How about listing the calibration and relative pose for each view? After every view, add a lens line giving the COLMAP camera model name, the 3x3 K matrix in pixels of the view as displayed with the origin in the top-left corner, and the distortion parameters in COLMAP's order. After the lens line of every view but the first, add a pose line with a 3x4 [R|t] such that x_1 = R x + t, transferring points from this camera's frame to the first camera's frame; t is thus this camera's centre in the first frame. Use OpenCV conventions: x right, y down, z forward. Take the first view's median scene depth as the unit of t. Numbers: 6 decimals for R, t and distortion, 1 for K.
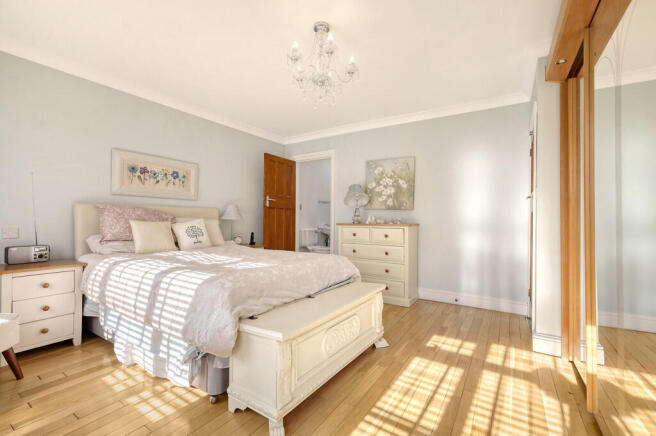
lens RADIAL K [[293.0, 0, 324.4], [0, 293.0, 215.3], [0, 0, 1]] dist [-0.000491, -0.002542]
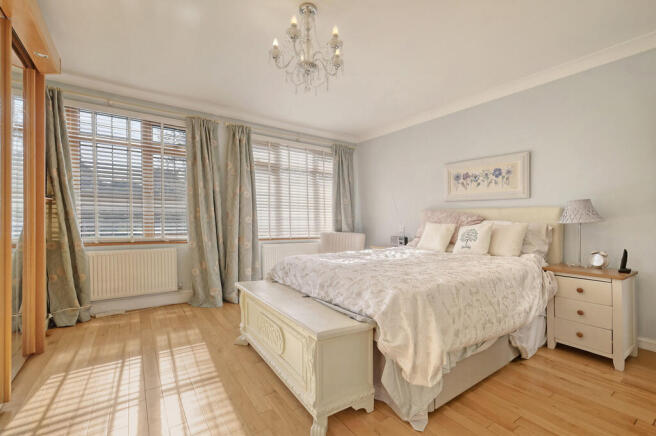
lens RADIAL K [[293.0, 0, 325.7], [0, 293.0, 220.6], [0, 0, 1]] dist [-0.000491, -0.002542]
pose [[-0.382632, -0.014398, -0.923789, 0.524469], [-0.004543, 0.999896, -0.013703, 0.022910], [0.923890, -0.001047, -0.382658, 0.890571]]
